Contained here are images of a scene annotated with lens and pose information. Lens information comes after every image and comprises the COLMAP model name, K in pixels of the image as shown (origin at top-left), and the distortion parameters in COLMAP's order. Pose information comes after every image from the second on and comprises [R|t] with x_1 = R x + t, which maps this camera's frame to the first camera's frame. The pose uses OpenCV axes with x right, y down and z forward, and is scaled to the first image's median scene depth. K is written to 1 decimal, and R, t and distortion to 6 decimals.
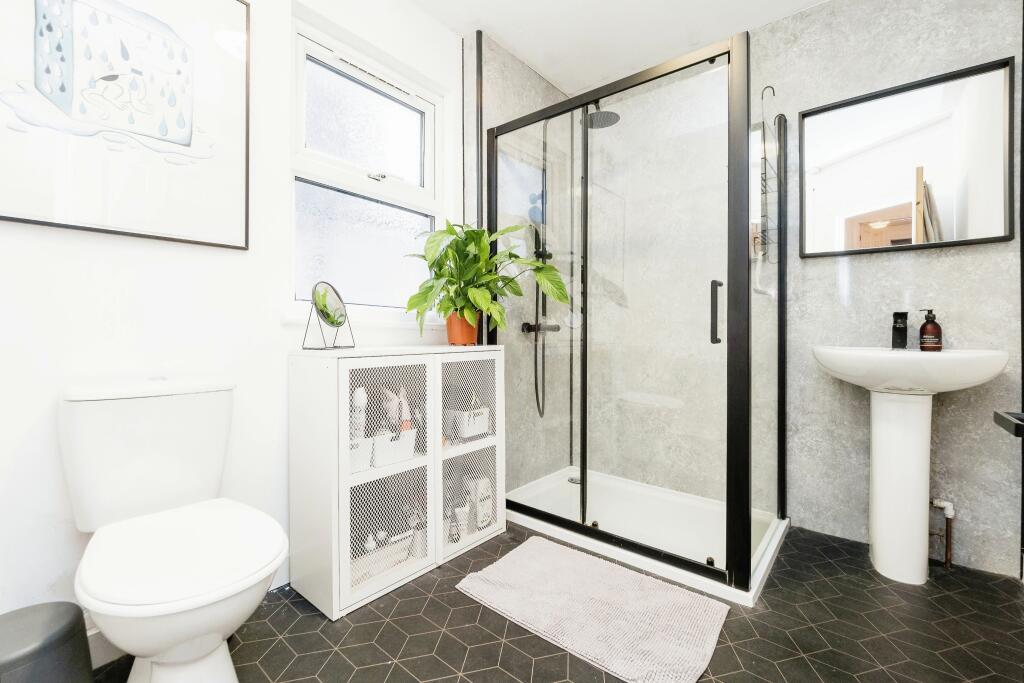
lens RADIAL K [[438.2, 0, 520.6], [0, 438.2, 335.5], [0, 0, 1]] dist [-0.010690, 0.001627]
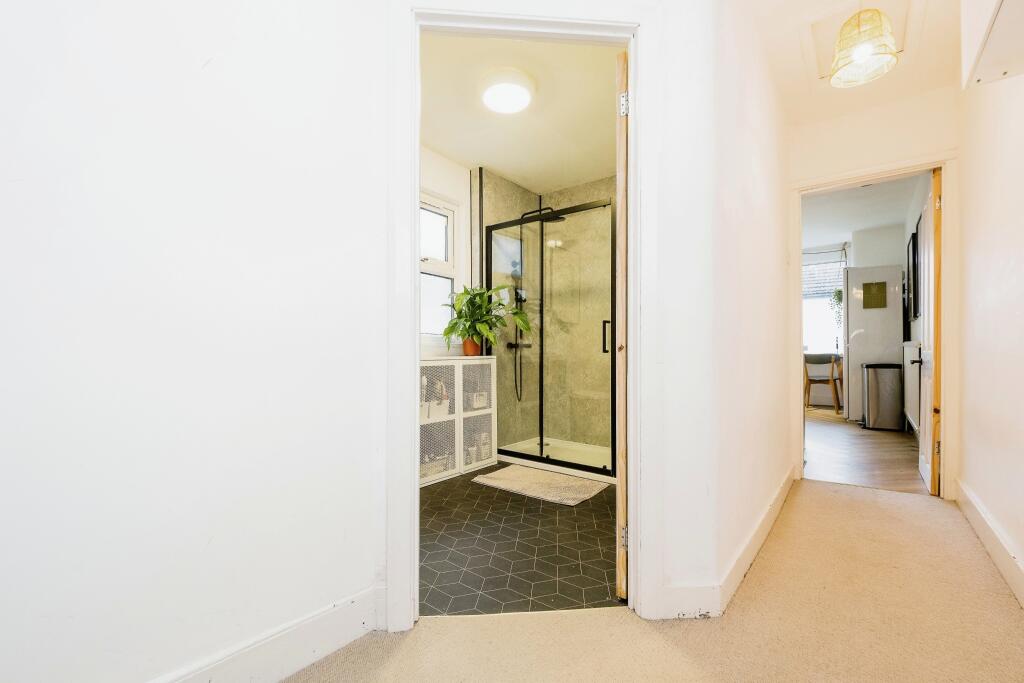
lens RADIAL K [[438.2, 0, 517.6], [0, 438.2, 342.4], [0, 0, 1]] dist [-0.010690, 0.001627]
pose [[0.999855, -0.002736, 0.016801, 0.016970], [0.003204, 0.999607, -0.027856, 0.017659], [-0.016718, 0.027906, 0.999471, -0.717397]]
